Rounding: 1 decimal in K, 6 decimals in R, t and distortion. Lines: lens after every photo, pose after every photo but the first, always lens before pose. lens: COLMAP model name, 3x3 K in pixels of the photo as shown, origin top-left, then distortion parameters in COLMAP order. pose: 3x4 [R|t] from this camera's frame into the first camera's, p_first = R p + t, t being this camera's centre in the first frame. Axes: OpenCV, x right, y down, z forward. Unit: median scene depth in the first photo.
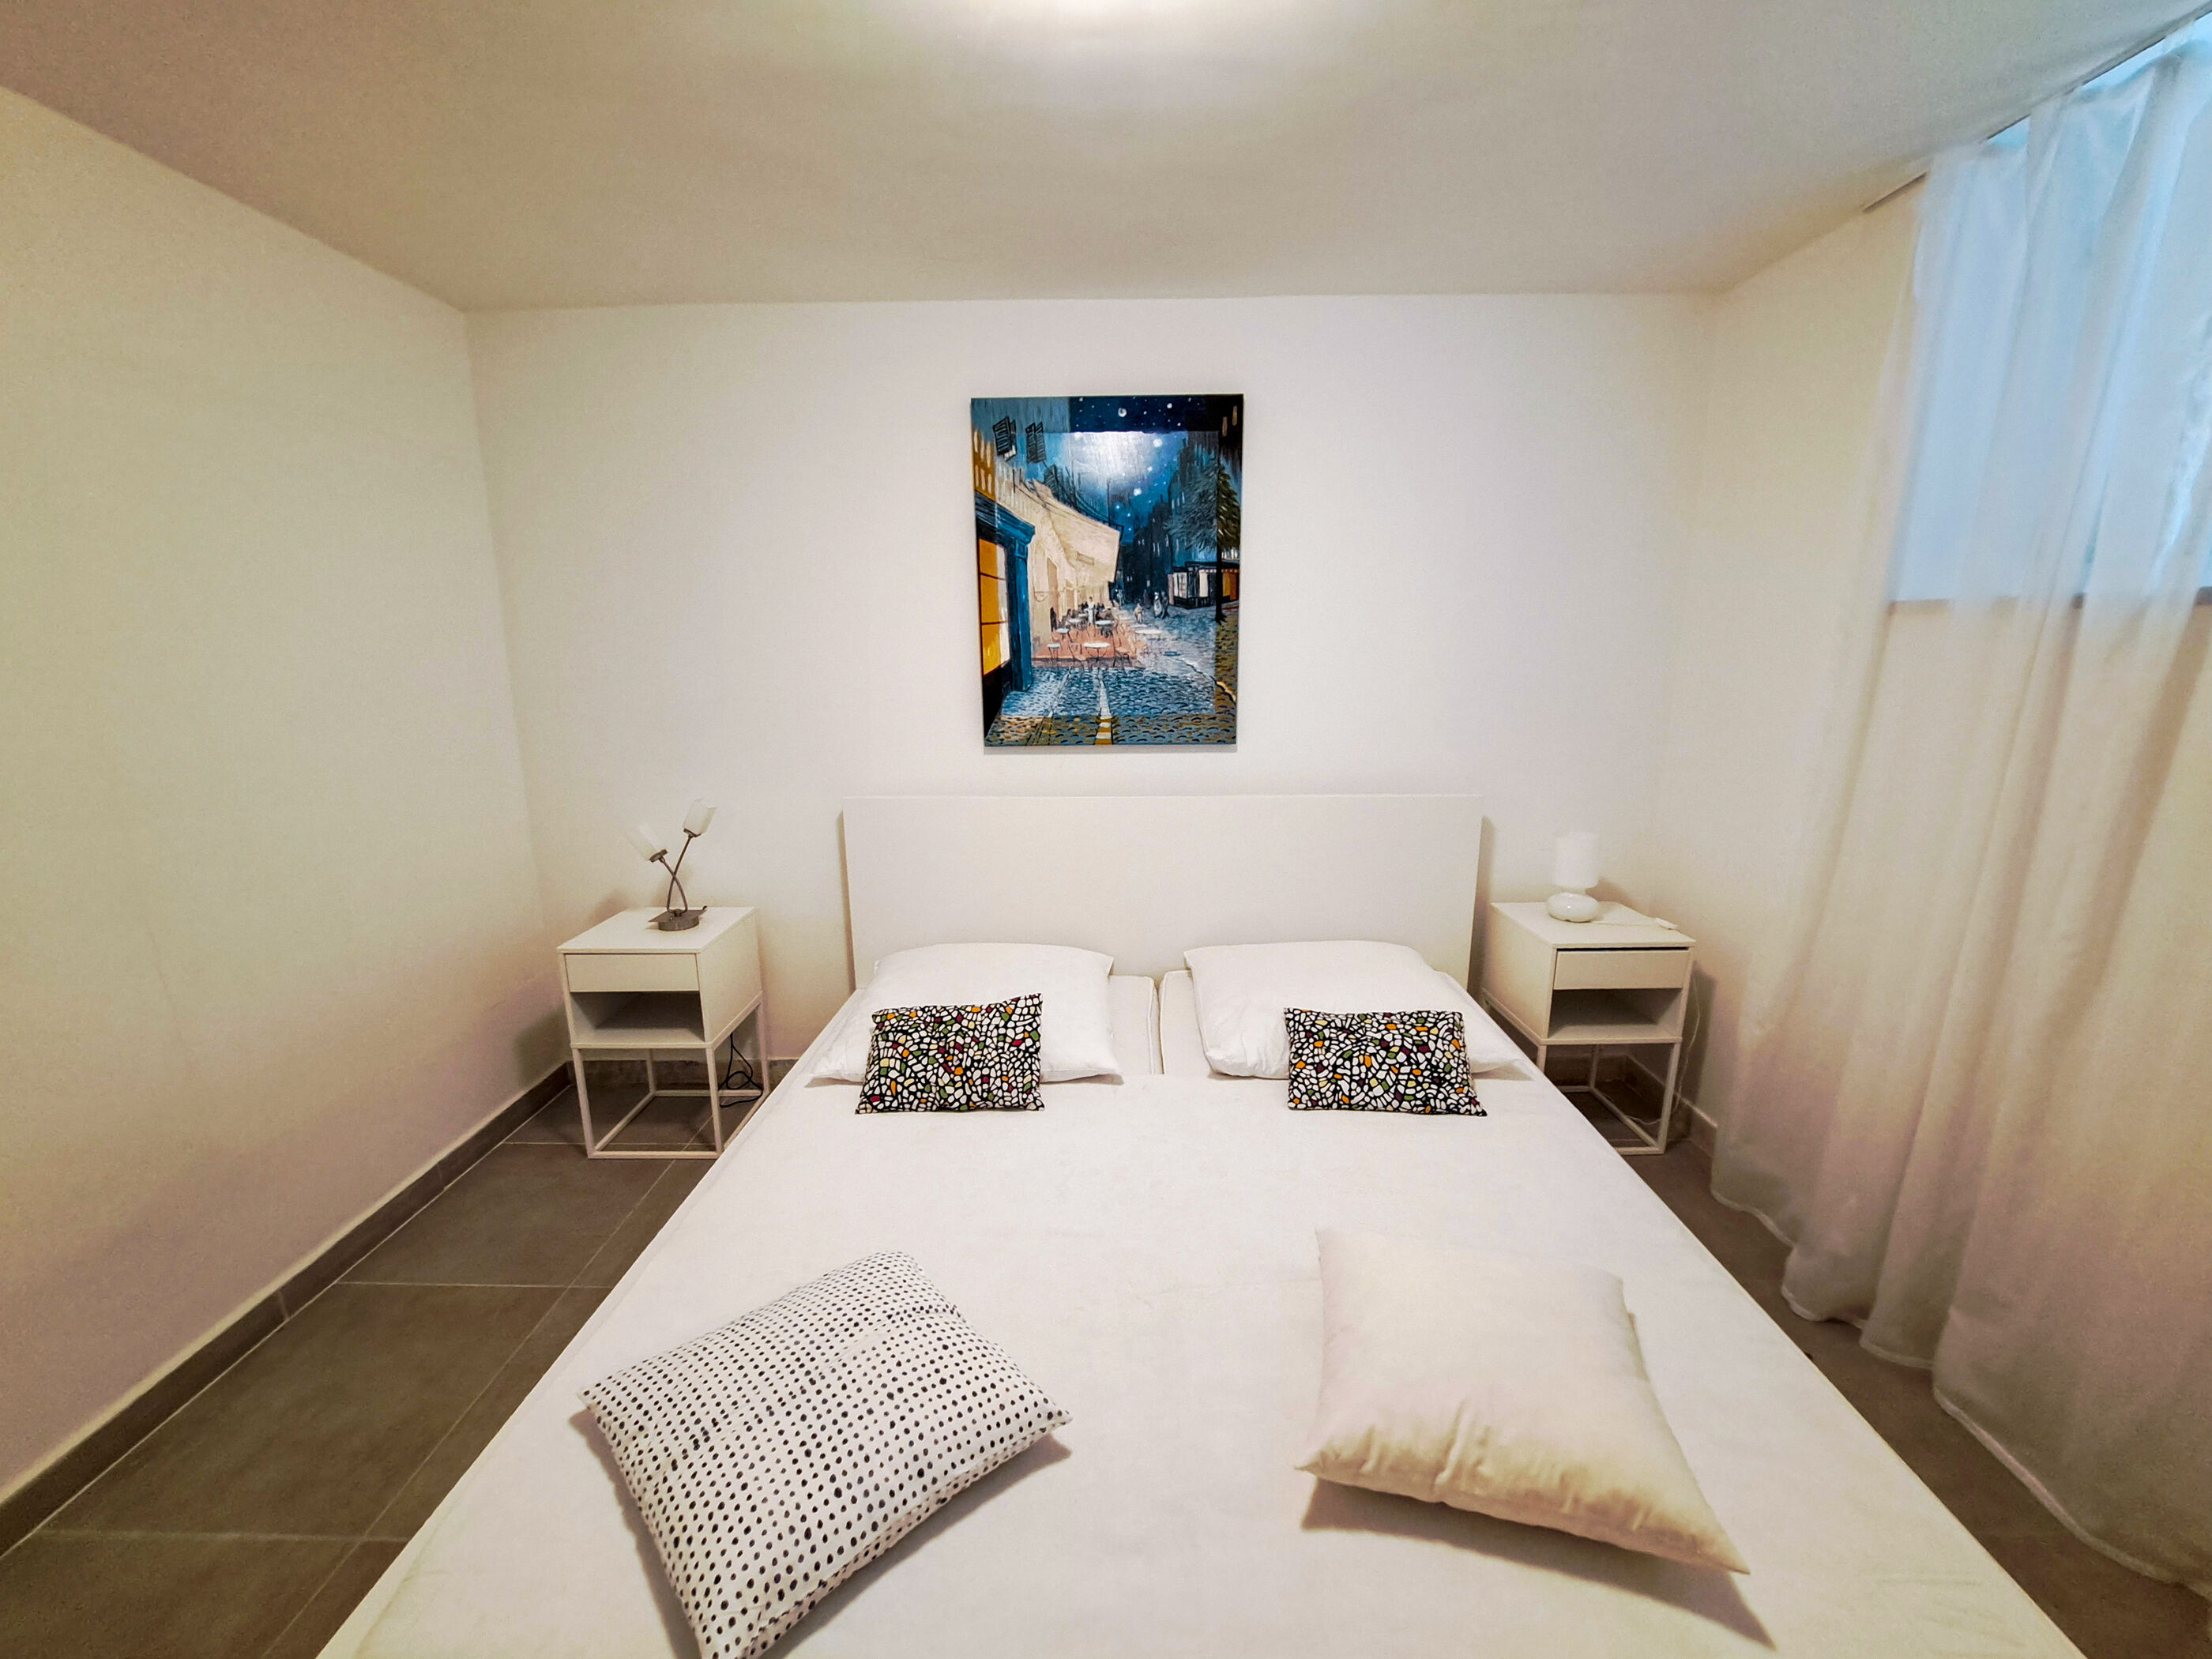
lens RADIAL K [[878.9, 0, 1110.2], [0, 878.9, 838.3], [0, 0, 1]] dist [-0.018216, 0.001282]
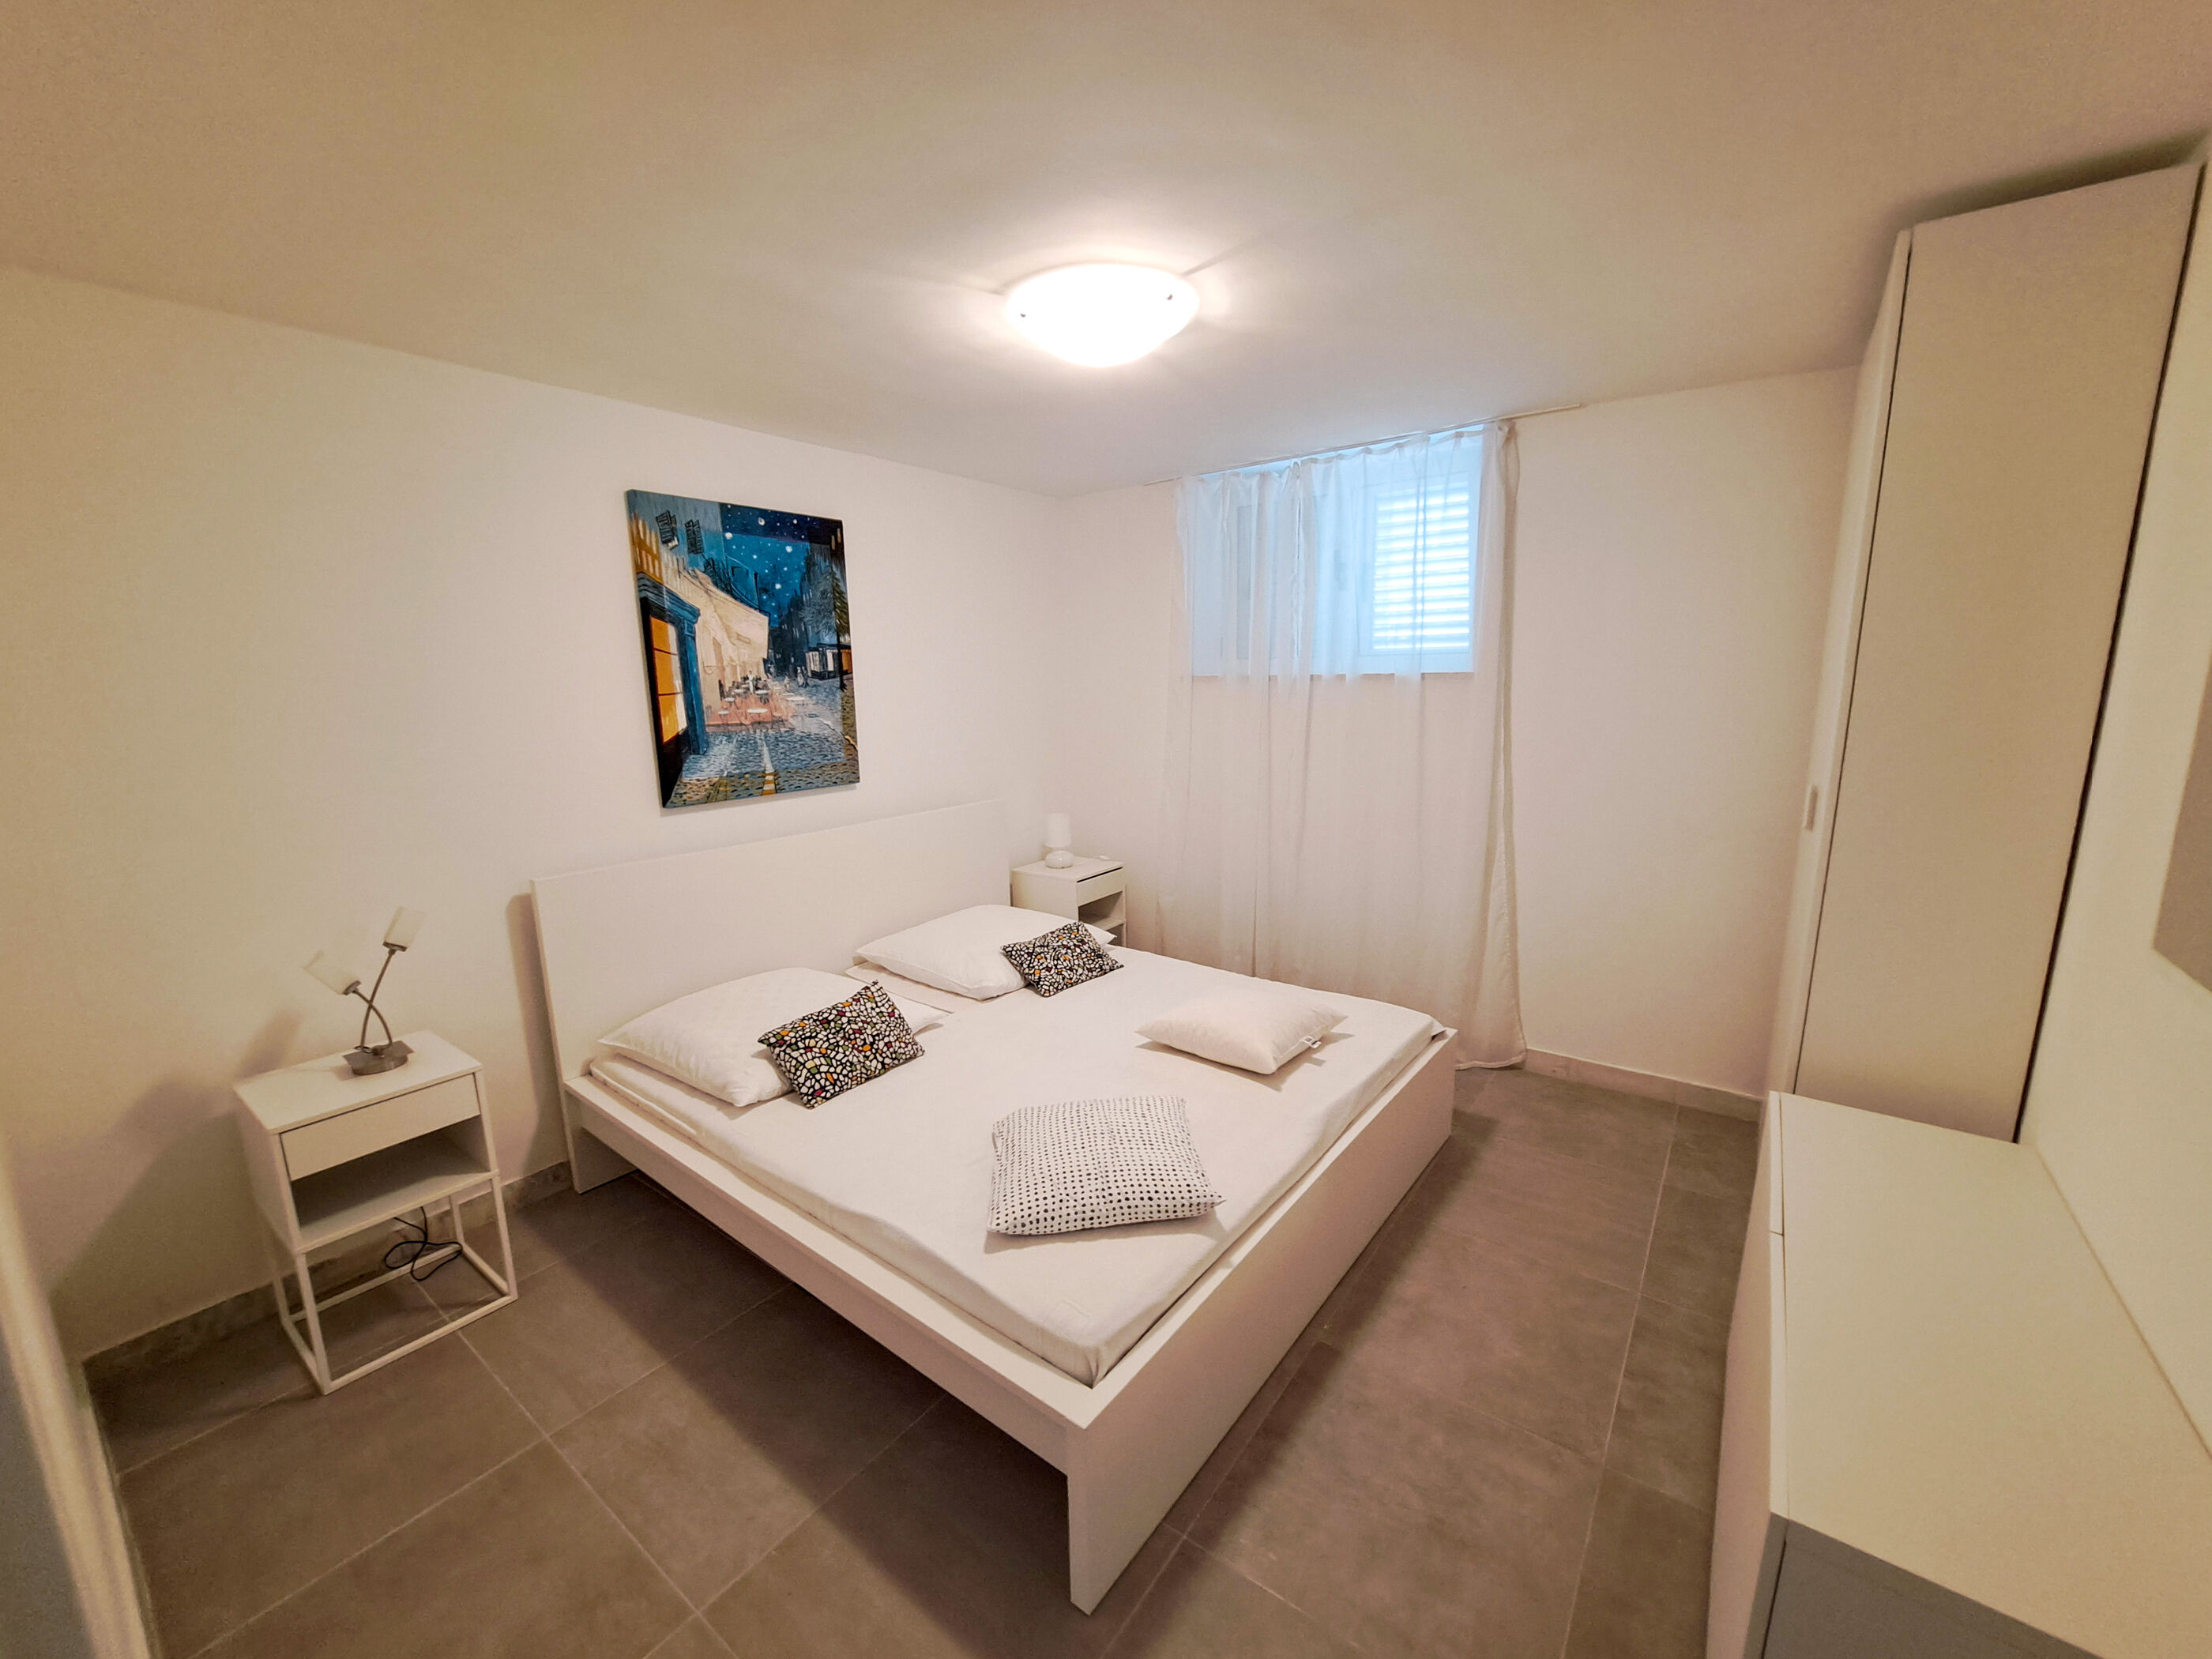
lens RADIAL K [[878.9, 0, 1109.5], [0, 878.9, 845.9], [0, 0, 1]] dist [-0.018216, 0.001282]
pose [[0.584746, -0.156858, 0.795907, -0.711697], [0.188816, 0.980498, 0.054516, -0.018269], [-0.788936, 0.118401, 0.602960, -0.058481]]
